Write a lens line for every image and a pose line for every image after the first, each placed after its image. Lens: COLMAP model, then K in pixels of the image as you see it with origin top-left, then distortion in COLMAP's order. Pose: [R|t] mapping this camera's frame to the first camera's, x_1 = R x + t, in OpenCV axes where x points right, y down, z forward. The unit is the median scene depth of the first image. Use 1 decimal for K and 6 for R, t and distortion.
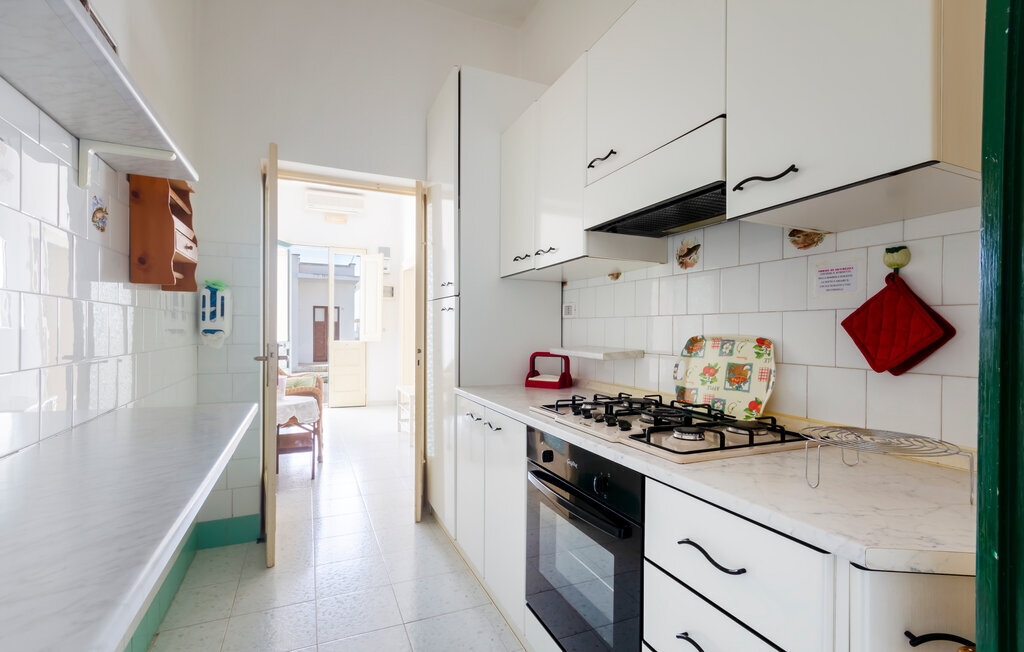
lens RADIAL K [[482.3, 0, 514.4], [0, 482.3, 329.5], [0, 0, 1]] dist [0.012519, 0.001462]
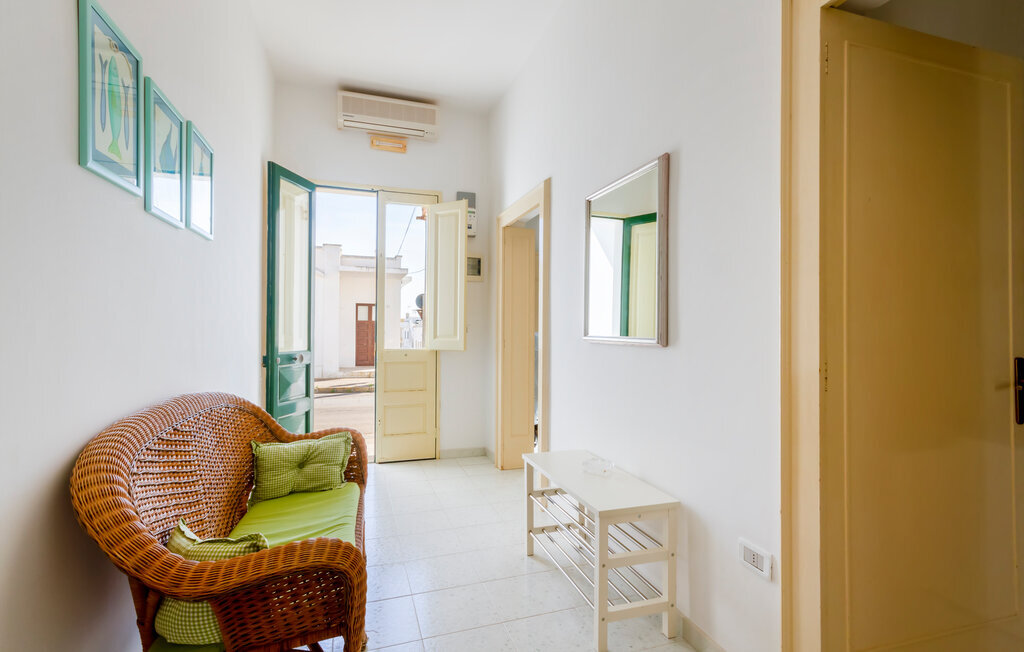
lens RADIAL K [[482.3, 0, 512.0], [0, 482.3, 326.4], [0, 0, 1]] dist [0.012519, 0.001462]
pose [[0.996507, 0.000599, -0.083504, -0.166021], [-0.001141, 0.999979, -0.006446, -0.000381], [0.083498, 0.006518, 0.996487, 0.415958]]
